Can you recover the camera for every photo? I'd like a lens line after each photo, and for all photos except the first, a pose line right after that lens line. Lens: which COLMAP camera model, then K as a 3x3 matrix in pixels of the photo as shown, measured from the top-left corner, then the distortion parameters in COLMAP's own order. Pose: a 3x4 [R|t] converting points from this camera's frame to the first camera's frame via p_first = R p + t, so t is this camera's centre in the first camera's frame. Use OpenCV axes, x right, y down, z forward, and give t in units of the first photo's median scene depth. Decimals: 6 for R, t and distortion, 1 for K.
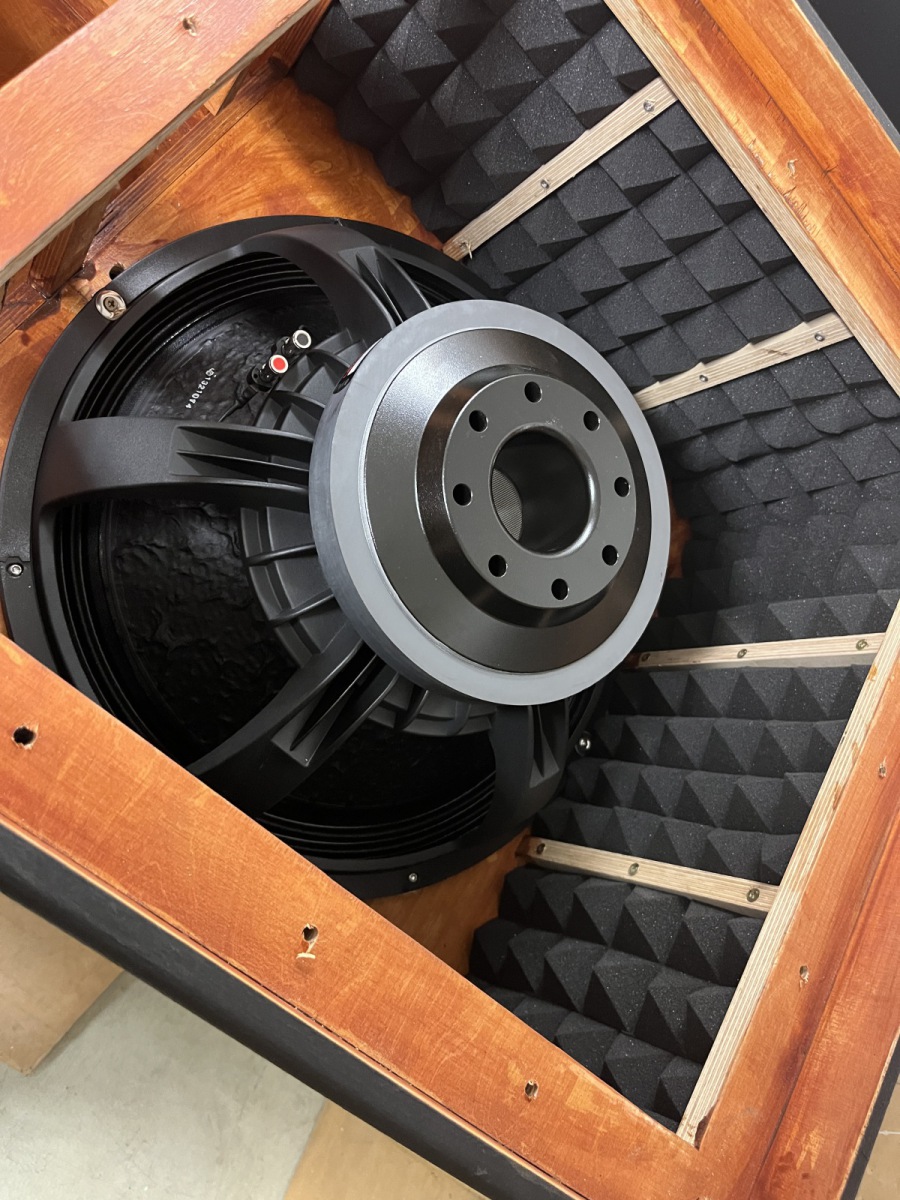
lens RADIAL K [[914.7, 0, 451.4], [0, 914.7, 599.8], [0, 0, 1]] dist [0.067580, -0.093922]
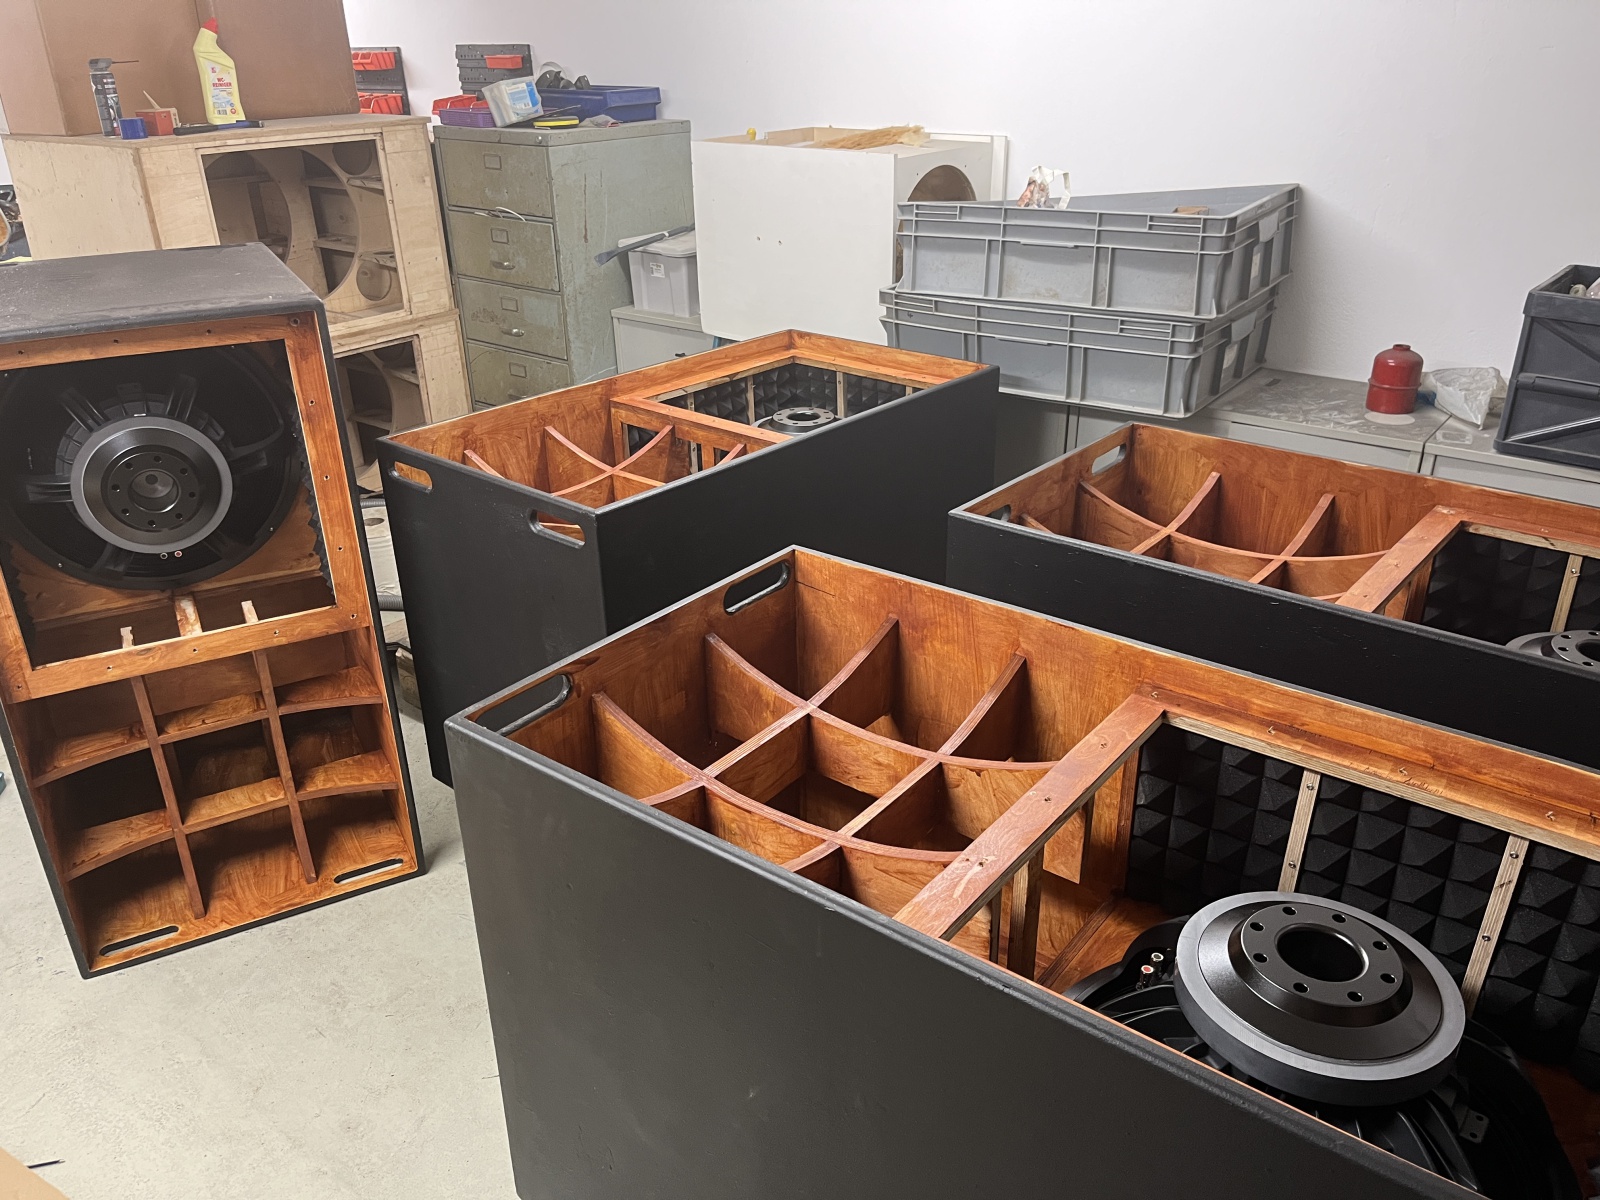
lens RADIAL K [[1219.7, 0, 804.3], [0, 1219.7, 605.1], [0, 0, 1]] dist [0.067580, -0.093922]
pose [[0.853012, -0.463323, -0.240212, 0.119408], [0.037878, 0.514023, -0.856940, 1.230668], [0.520514, 0.721881, 0.456018, -0.782760]]
